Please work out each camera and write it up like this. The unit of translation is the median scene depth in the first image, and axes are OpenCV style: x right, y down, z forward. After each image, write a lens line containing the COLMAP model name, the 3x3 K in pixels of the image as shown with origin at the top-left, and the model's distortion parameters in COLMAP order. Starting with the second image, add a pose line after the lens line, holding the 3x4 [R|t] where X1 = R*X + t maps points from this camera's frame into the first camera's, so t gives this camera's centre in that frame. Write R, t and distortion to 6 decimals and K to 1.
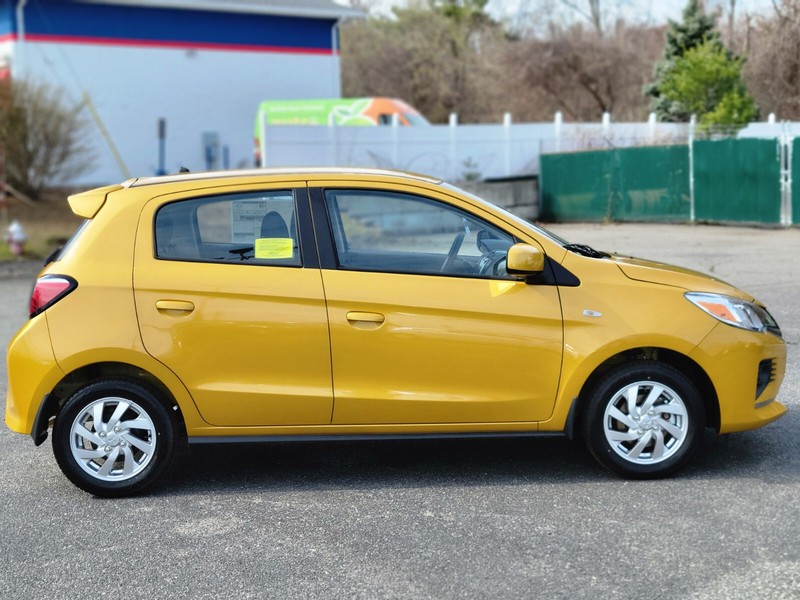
lens RADIAL K [[1203.5, 0, 400.0], [0, 1203.5, 300.0], [0, 0, 1]] dist [0.094816, -0.124974]
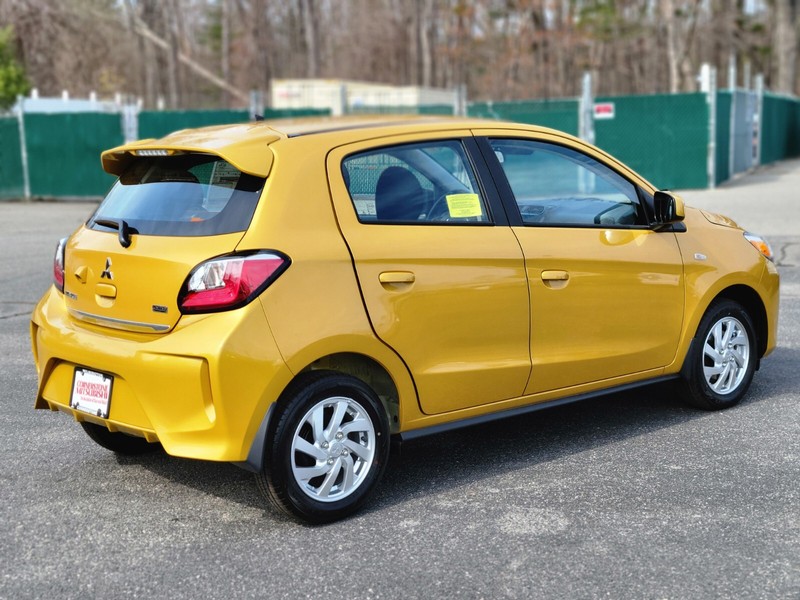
lens RADIAL K [[1203.5, 0, 400.0], [0, 1203.5, 300.0], [0, 0, 1]] dist [0.094816, -0.124974]
pose [[0.775245, -0.083191, 0.626159, -0.699505], [0.073413, 0.996438, 0.041494, -0.014099], [-0.627380, 0.013801, 0.778591, 0.346370]]
